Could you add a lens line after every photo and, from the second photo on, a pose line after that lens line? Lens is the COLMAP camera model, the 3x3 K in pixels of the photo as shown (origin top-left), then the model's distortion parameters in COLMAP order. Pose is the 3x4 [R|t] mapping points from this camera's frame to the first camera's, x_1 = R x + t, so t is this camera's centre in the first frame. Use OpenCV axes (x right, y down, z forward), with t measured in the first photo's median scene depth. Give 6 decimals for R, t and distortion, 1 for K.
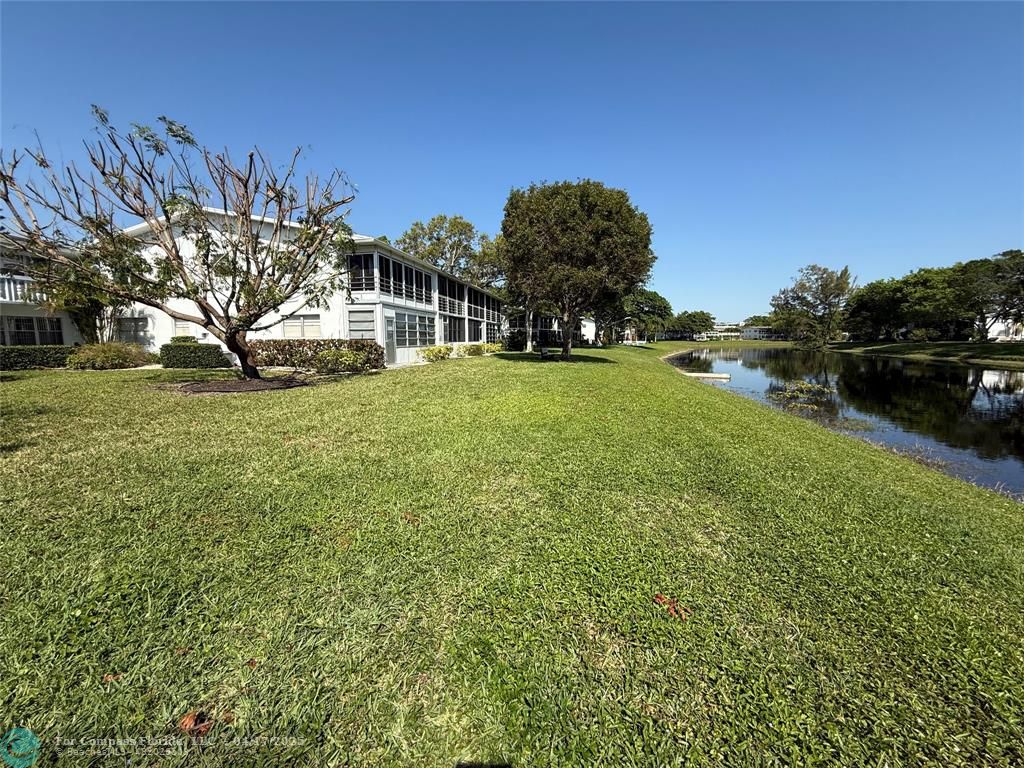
lens RADIAL K [[410.7, 0, 511.3], [0, 410.7, 381.9], [0, 0, 1]] dist [0.002833, 0.000153]
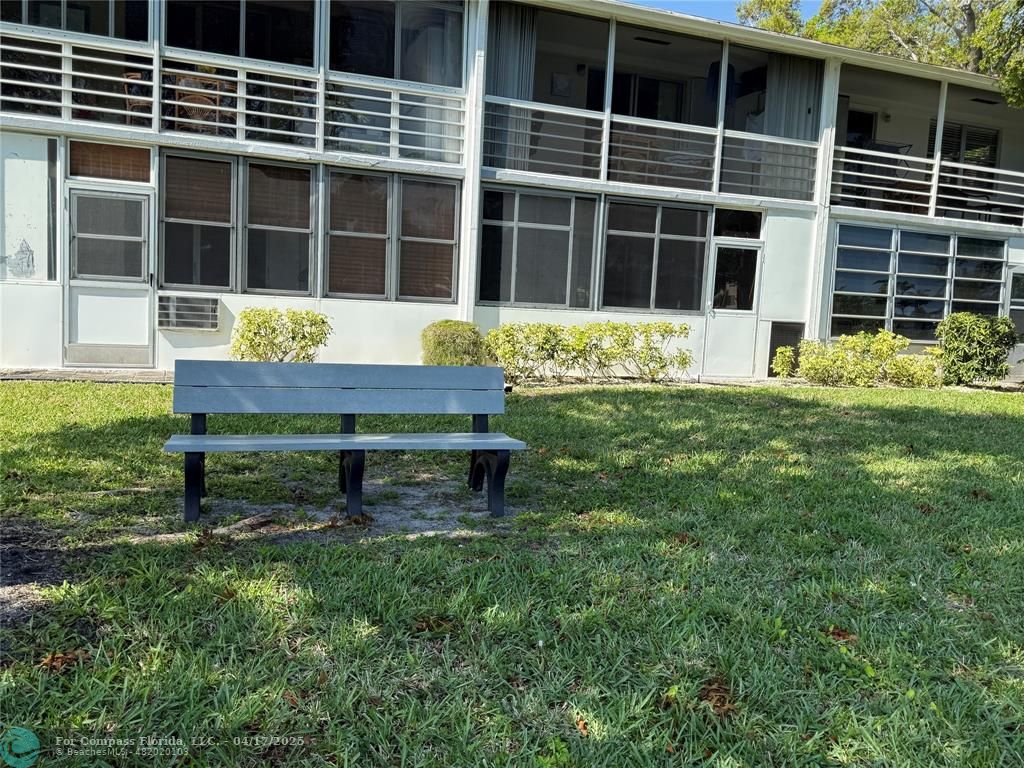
lens RADIAL K [[699.8, 0, 511.5], [0, 699.8, 365.3], [0, 0, 1]] dist [0.048609, -0.019696]
pose [[0.480740, 0.094290, -0.871779, 0.073910], [-0.136641, 0.990112, 0.031739, -0.033957], [0.866151, 0.103863, 0.488870, 0.351652]]
